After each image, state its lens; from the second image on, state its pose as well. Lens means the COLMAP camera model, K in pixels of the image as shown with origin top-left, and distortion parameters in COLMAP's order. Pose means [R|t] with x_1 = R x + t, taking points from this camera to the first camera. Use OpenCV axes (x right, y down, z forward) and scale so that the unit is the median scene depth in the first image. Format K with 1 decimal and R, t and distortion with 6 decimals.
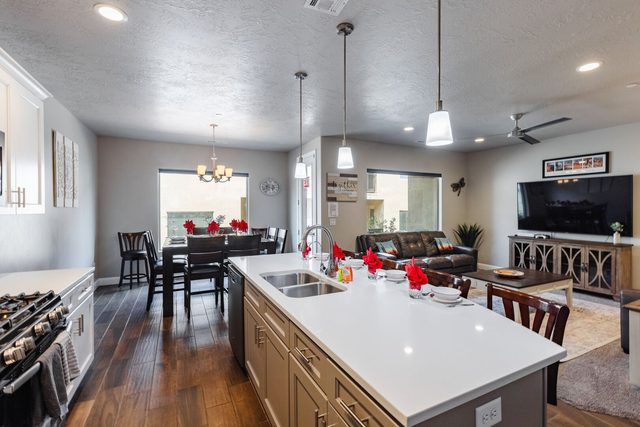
lens RADIAL K [[296.6, 0, 319.9], [0, 296.6, 212.0], [0, 0, 1]] dist [0.004769, 0.000270]
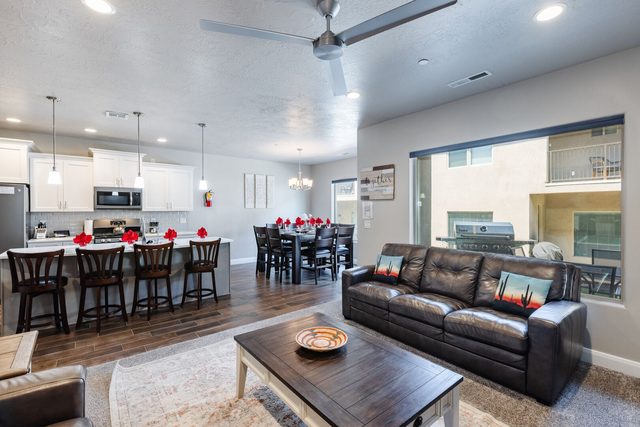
lens RADIAL K [[296.6, 0, 323.8], [0, 296.6, 212.5], [0, 0, 1]] dist [0.004769, 0.000270]
pose [[0.212938, 0.011666, -0.976996, 0.864562], [-0.009234, 0.999908, 0.009927, -0.008731], [0.977022, 0.006908, 0.213026, 0.692184]]
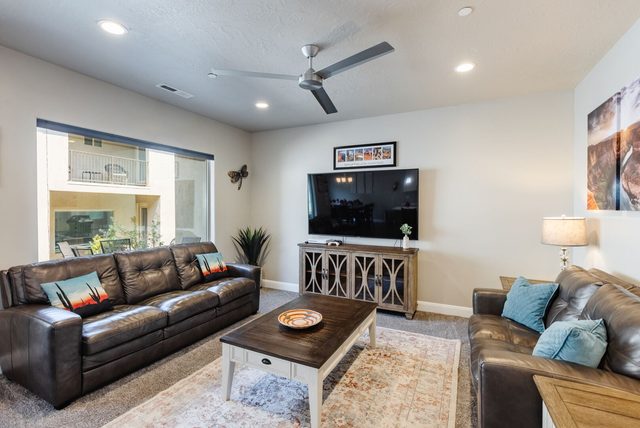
lens RADIAL K [[296.6, 0, 320.4], [0, 296.6, 210.7], [0, 0, 1]] dist [0.004769, 0.000270]
pose [[0.797667, -0.003974, 0.603085, 0.245255], [0.004043, 0.999991, 0.001242, -0.003876], [-0.603085, 0.001448, 0.797676, 0.397718]]
